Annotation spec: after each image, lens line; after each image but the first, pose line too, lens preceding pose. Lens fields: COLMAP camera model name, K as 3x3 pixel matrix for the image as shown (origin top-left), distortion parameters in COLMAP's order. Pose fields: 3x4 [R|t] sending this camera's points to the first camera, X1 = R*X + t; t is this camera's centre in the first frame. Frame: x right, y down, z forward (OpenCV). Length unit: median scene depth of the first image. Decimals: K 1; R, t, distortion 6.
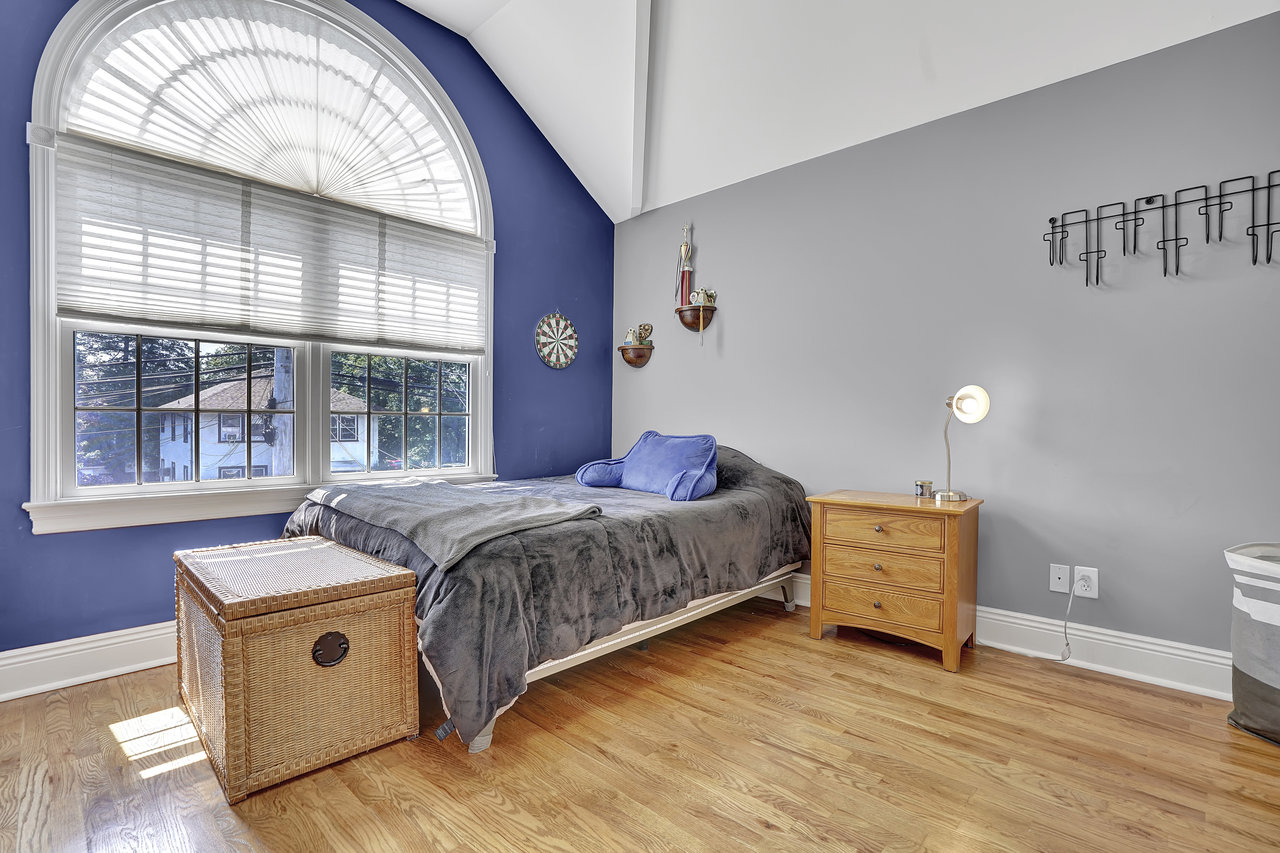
lens RADIAL K [[588.0, 0, 642.5], [0, 588.0, 423.3], [0, 0, 1]] dist [-0.073174, 0.027827]
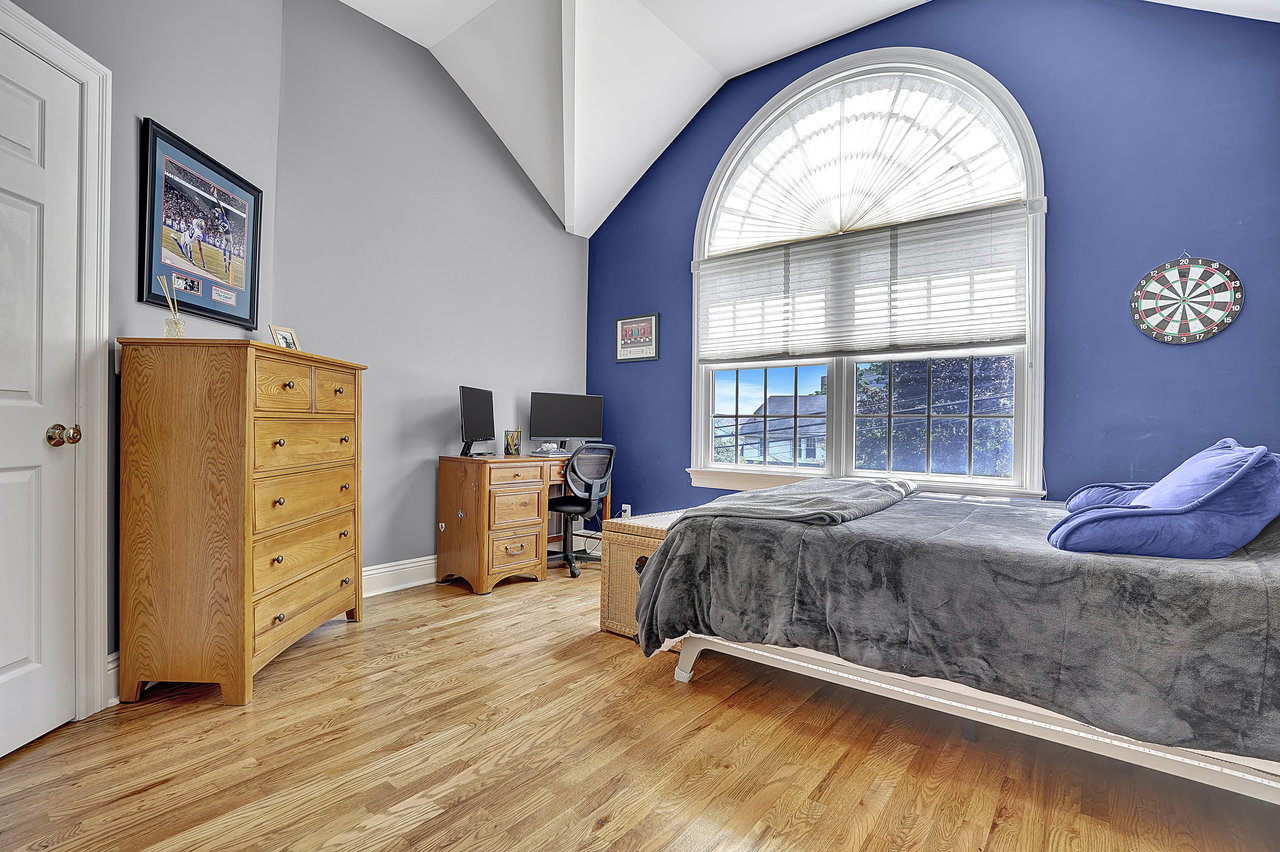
lens RADIAL K [[591.5, 0, 628.3], [0, 591.5, 430.5], [0, 0, 1]] dist [-0.073855, 0.028904]
pose [[0.077913, 0.003672, -0.996953, 0.505493], [-0.011344, 0.999932, 0.002796, 0.009721], [0.996896, 0.011091, 0.077950, 0.399167]]
